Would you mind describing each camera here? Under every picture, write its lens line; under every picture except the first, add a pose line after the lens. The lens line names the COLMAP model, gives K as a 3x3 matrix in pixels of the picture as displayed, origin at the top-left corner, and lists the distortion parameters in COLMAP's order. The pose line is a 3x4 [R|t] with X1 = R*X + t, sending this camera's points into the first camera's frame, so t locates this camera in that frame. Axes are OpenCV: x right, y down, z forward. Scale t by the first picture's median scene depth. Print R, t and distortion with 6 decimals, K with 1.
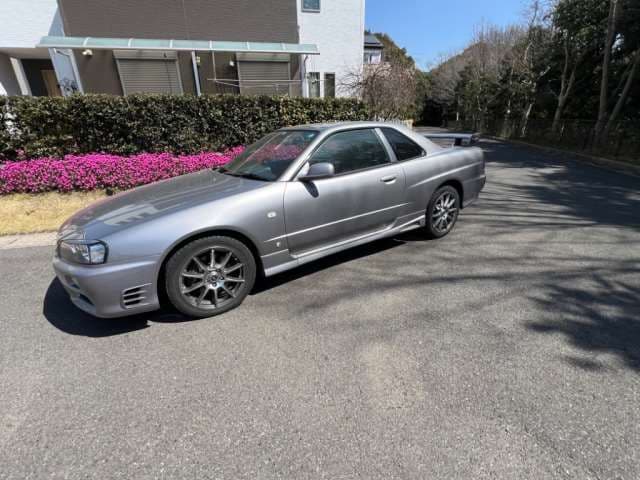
lens RADIAL K [[297.4, 0, 317.9], [0, 297.4, 236.4], [0, 0, 1]] dist [-0.003818, -0.000922]
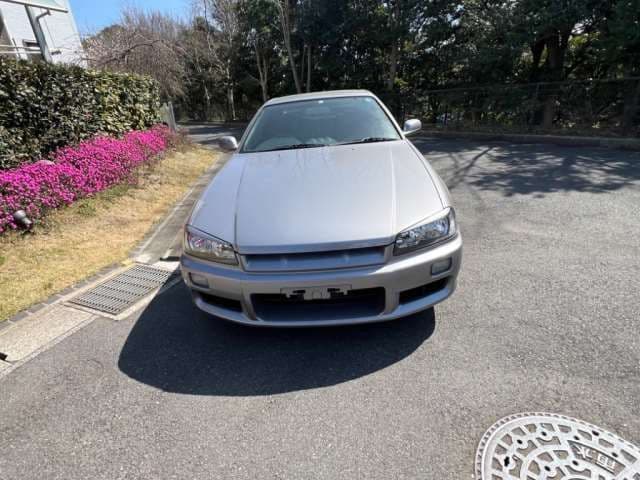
lens RADIAL K [[334.6, 0, 316.6], [0, 334.6, 236.1], [0, 0, 1]] dist [-0.003457, -0.000243]
pose [[0.583498, -0.325224, 0.744150, -0.599307], [0.337641, 0.930514, 0.141923, -0.062985], [-0.738599, 0.168444, 0.652762, 0.227299]]
